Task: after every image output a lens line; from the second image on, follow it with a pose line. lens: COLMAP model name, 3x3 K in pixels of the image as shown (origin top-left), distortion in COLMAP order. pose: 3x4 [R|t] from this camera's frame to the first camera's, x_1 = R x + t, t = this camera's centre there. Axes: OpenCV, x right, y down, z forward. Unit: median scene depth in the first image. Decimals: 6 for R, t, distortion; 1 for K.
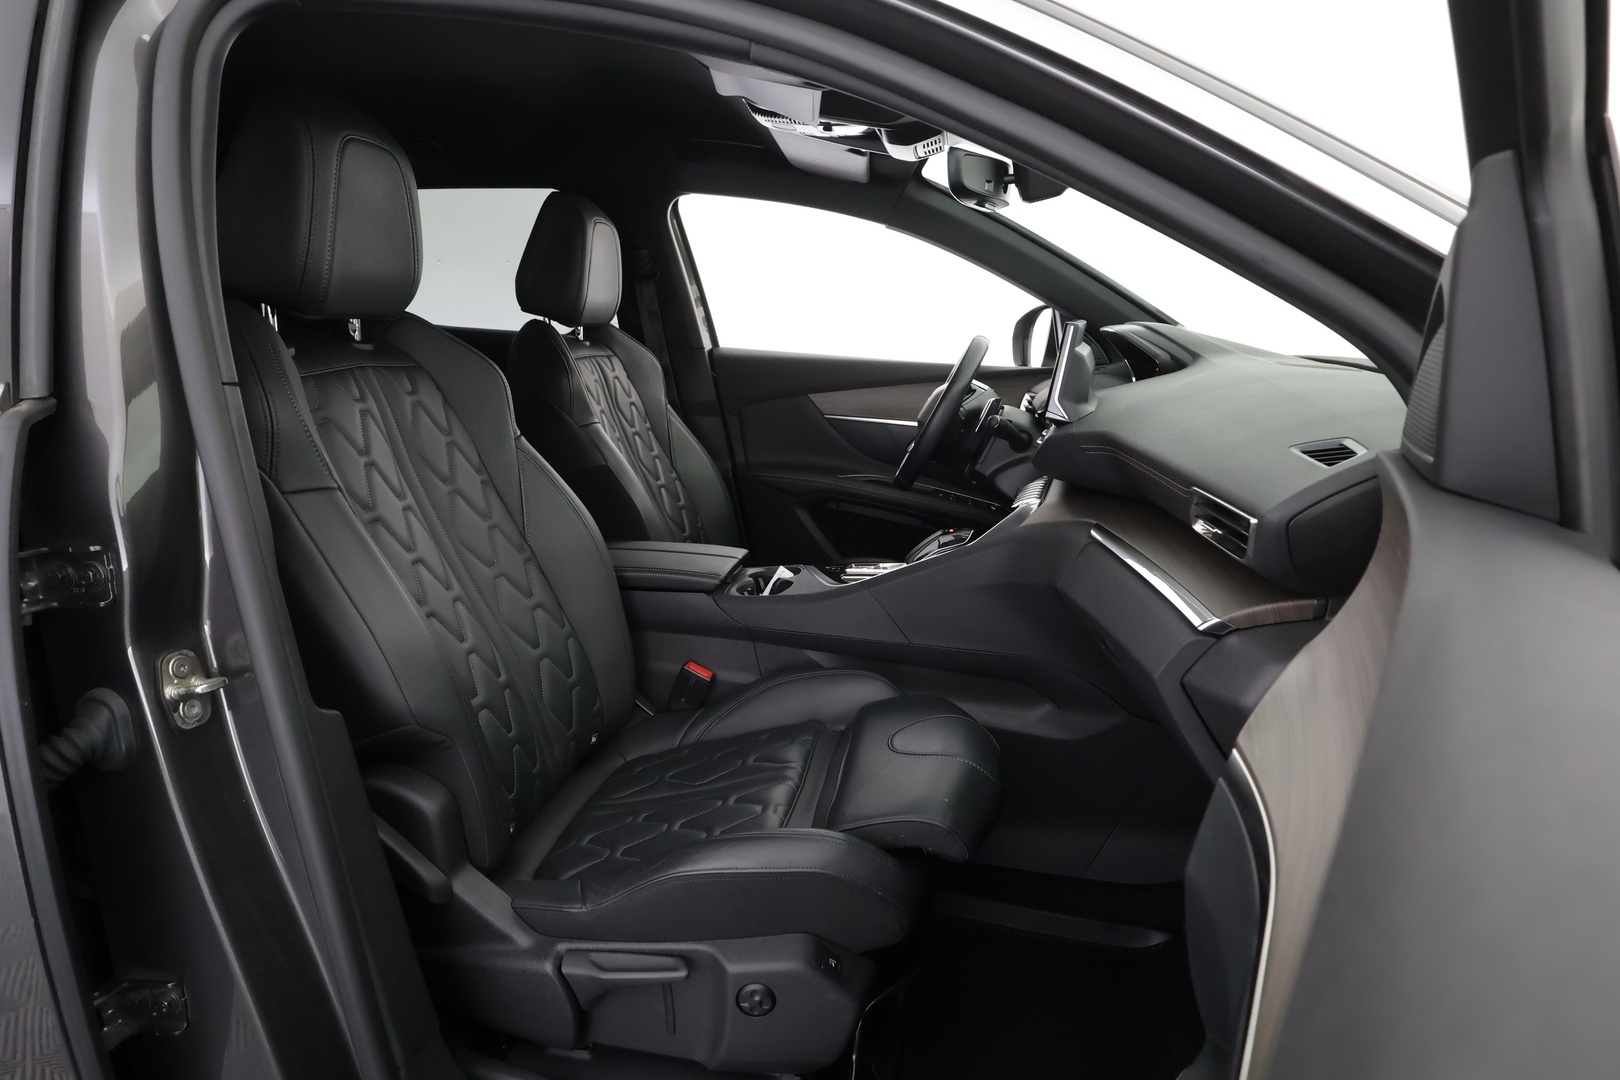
lens RADIAL K [[936.7, 0, 810.9], [0, 936.7, 538.9], [0, 0, 1]] dist [0.007492, 0.000252]
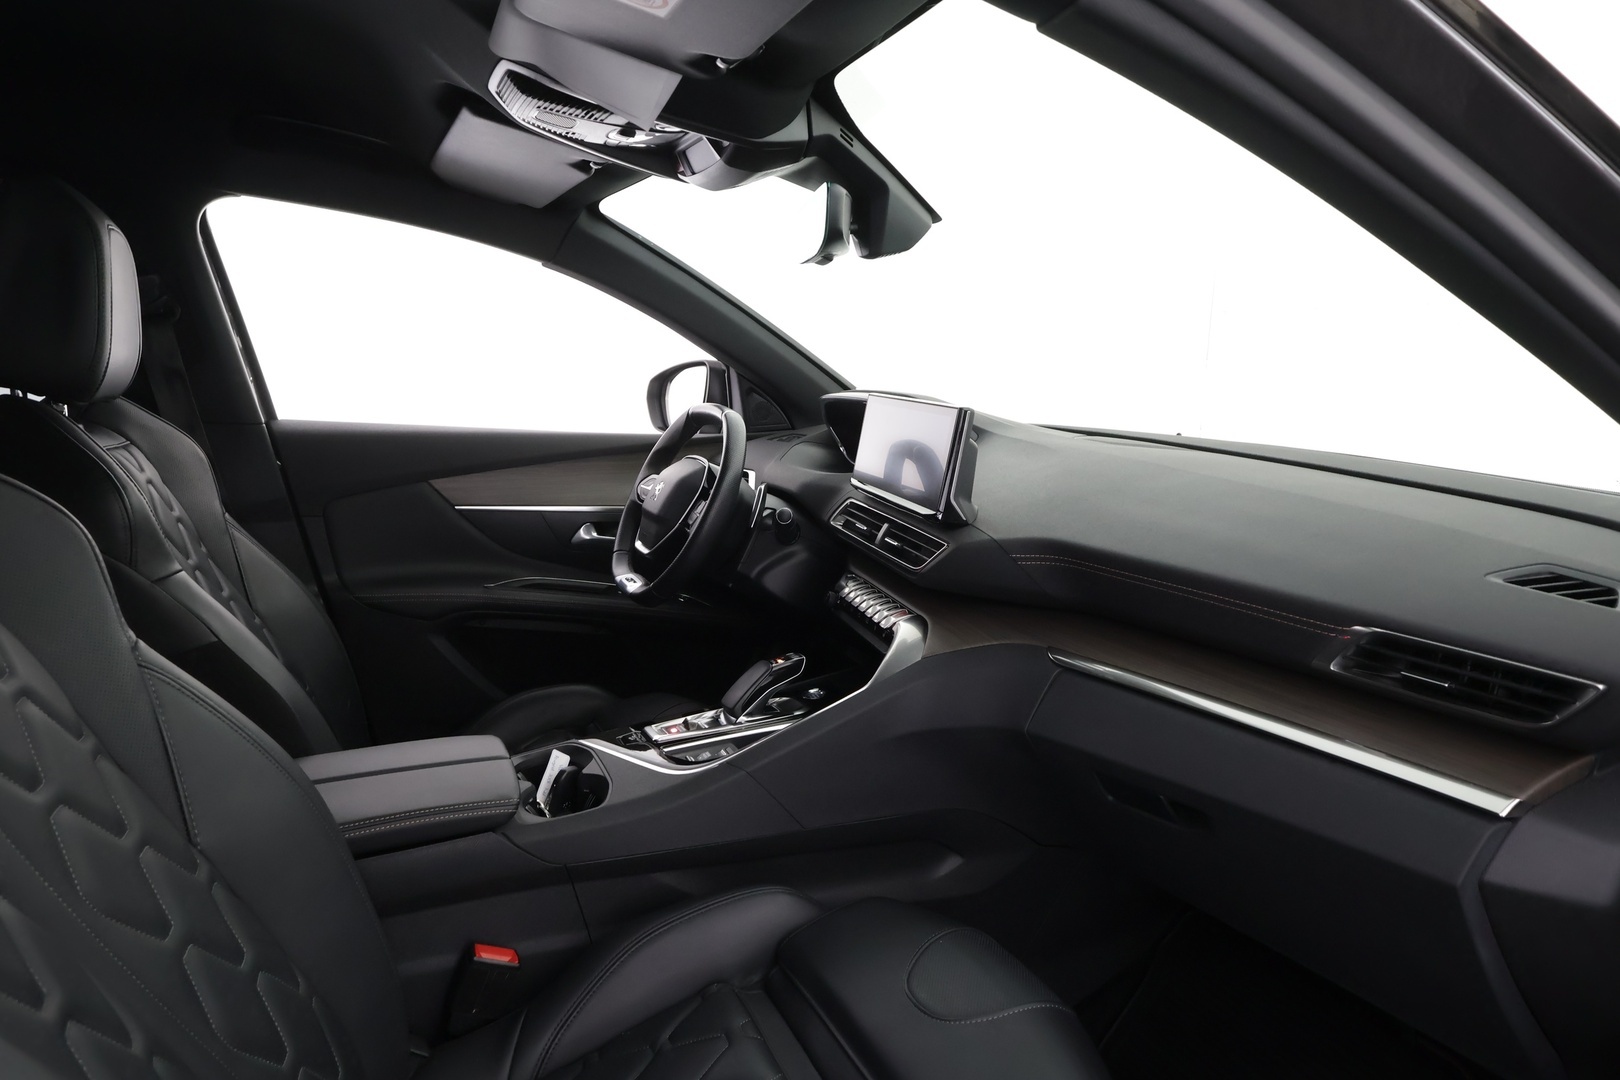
lens RADIAL K [[936.7, 0, 809.2], [0, 936.7, 542.7], [0, 0, 1]] dist [0.007492, 0.000252]
pose [[0.823272, -0.101402, 0.558517, -0.190481], [0.119228, 0.992857, 0.004514, -0.079703], [-0.554985, 0.062874, 0.829481, 0.240222]]
